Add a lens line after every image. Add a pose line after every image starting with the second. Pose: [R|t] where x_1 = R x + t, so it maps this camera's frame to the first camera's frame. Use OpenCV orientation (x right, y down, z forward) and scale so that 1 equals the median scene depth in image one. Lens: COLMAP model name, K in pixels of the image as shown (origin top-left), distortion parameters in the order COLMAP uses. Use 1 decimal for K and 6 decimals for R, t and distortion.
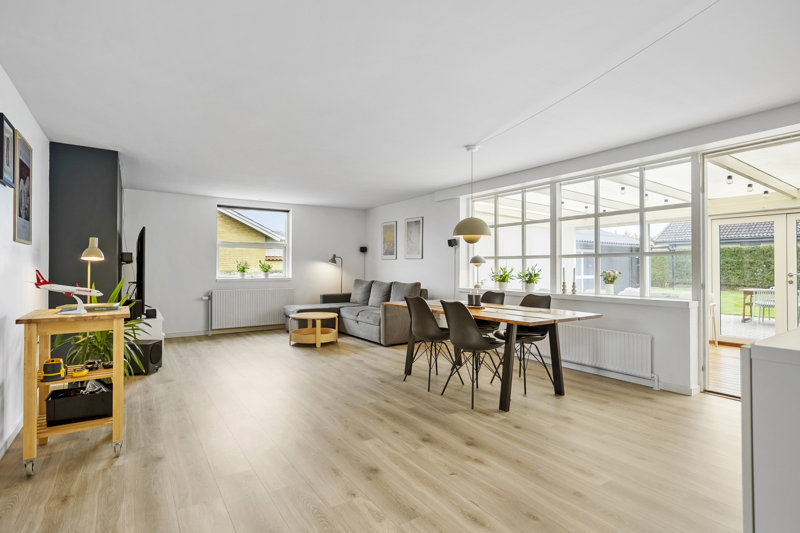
lens RADIAL K [[410.4, 0, 399.2], [0, 410.4, 266.4], [0, 0, 1]] dist [-0.001013, 0.001798]
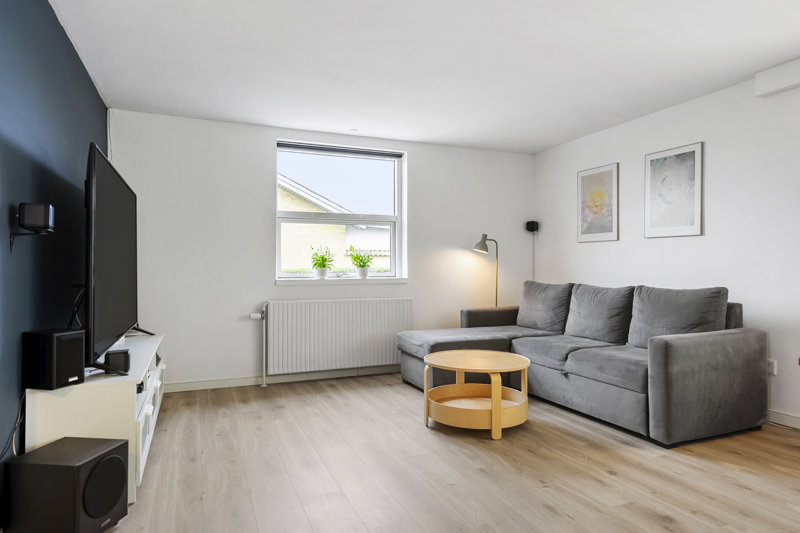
lens RADIAL K [[500.5, 0, 400.8], [0, 500.5, 265.9], [0, 0, 1]] dist [0.008789, 0.001605]
pose [[0.981777, -0.005226, -0.189967, -0.161342], [0.004385, 0.999979, -0.004850, 0.016342], [0.189989, 0.003929, 0.981778, 0.389908]]
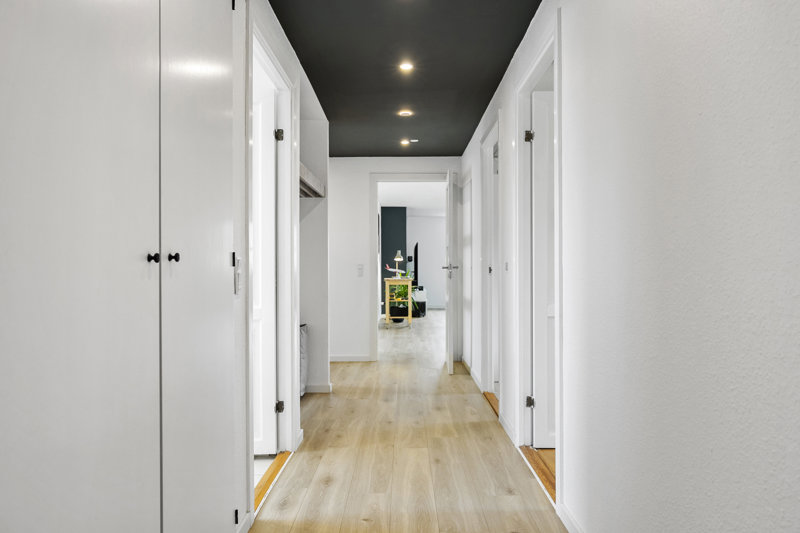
lens RADIAL K [[576.1, 0, 400.2], [0, 576.1, 265.7], [0, 0, 1]] dist [-0.000547, 0.000063]
pose [[0.829529, -0.004086, -0.558448, 0.772840], [0.006967, 0.999971, 0.003033, 0.004603], [0.558420, -0.006407, 0.829534, -1.212425]]
